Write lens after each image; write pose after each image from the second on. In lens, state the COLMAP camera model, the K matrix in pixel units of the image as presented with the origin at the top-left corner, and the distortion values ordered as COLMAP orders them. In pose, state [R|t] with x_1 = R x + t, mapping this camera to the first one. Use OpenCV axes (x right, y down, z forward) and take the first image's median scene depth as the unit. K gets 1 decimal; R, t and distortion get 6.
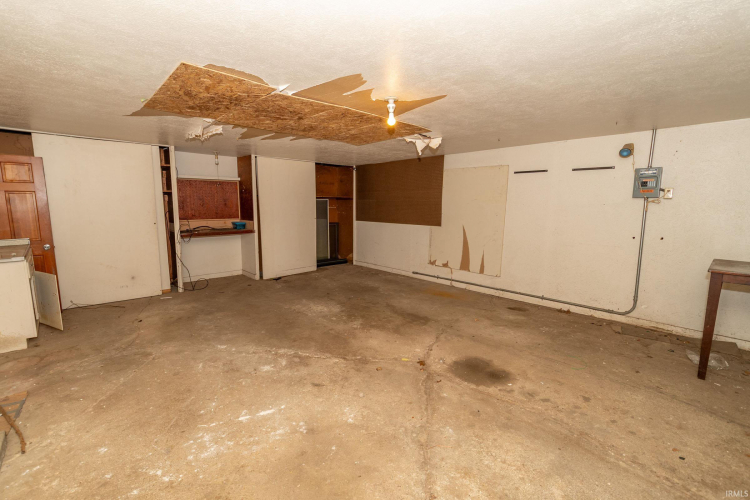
lens RADIAL K [[327.8, 0, 371.2], [0, 327.8, 251.6], [0, 0, 1]] dist [0.001892, -0.000679]
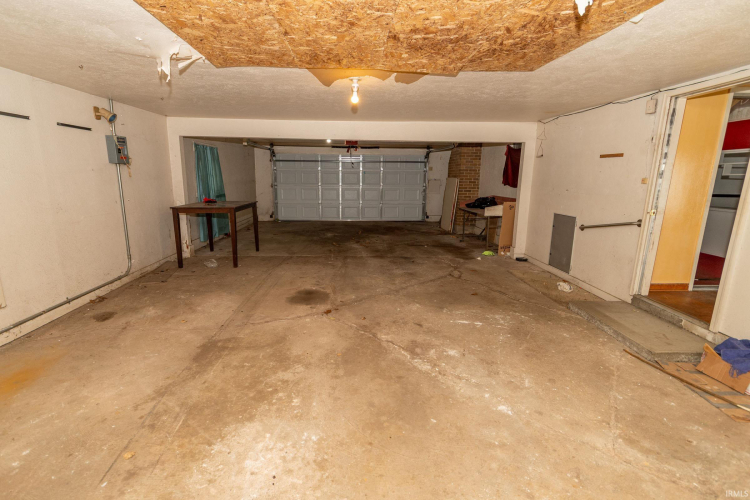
lens RADIAL K [[327.8, 0, 371.6], [0, 327.8, 243.6], [0, 0, 1]] dist [0.001892, -0.000679]
pose [[-0.754448, -0.154469, 0.637924, -0.557778], [0.077996, 0.943927, 0.320808, -0.208546], [-0.651709, 0.291789, -0.700096, 1.374753]]
